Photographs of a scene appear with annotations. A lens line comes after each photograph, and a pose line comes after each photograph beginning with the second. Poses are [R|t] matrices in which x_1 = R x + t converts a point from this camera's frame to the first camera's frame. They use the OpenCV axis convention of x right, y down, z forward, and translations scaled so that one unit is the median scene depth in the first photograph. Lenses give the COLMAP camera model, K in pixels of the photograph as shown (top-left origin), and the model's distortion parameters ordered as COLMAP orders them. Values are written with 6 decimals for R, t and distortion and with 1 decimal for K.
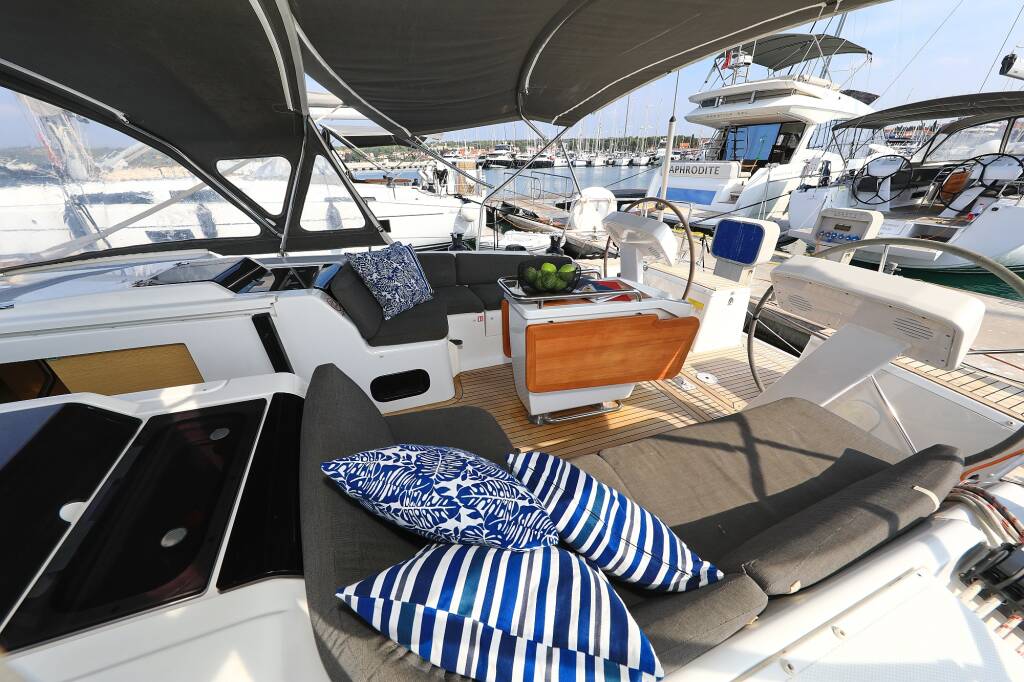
lens RADIAL K [[341.9, 0, 512.0], [0, 341.9, 341.0], [0, 0, 1]] dist [0.000163, -0.000058]
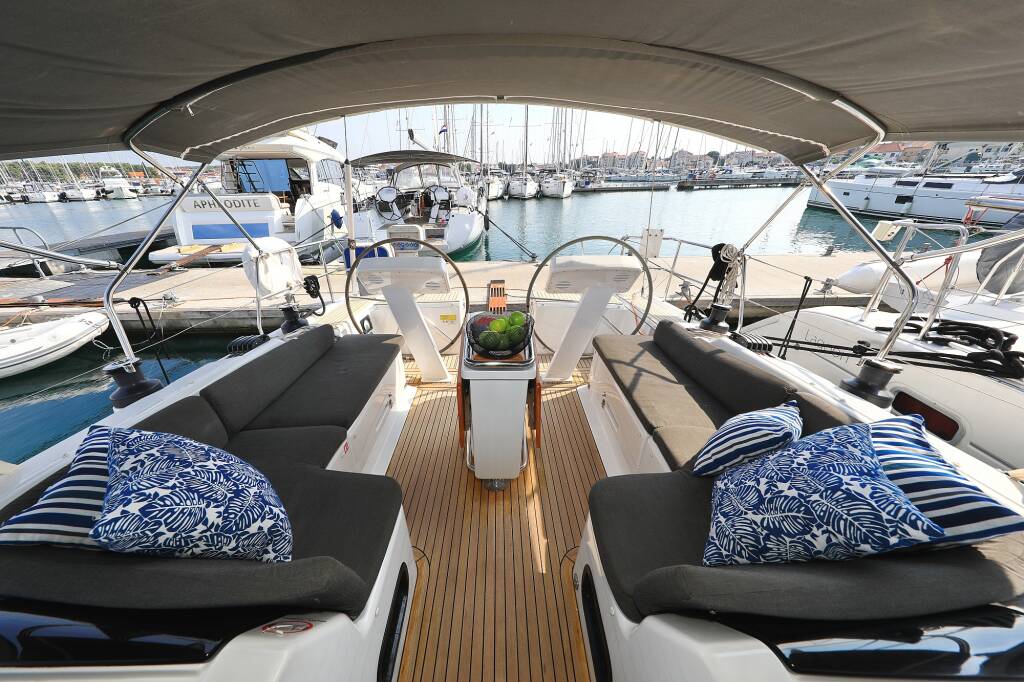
lens RADIAL K [[318.7, 0, 512.0], [0, 318.7, 341.0], [0, 0, 1]] dist [-0.000573, -0.000032]
pose [[0.349143, -0.417342, 0.839002, -0.078764], [0.453135, 0.858898, 0.238670, -0.046006], [-0.820224, 0.296851, 0.488990, 0.070033]]
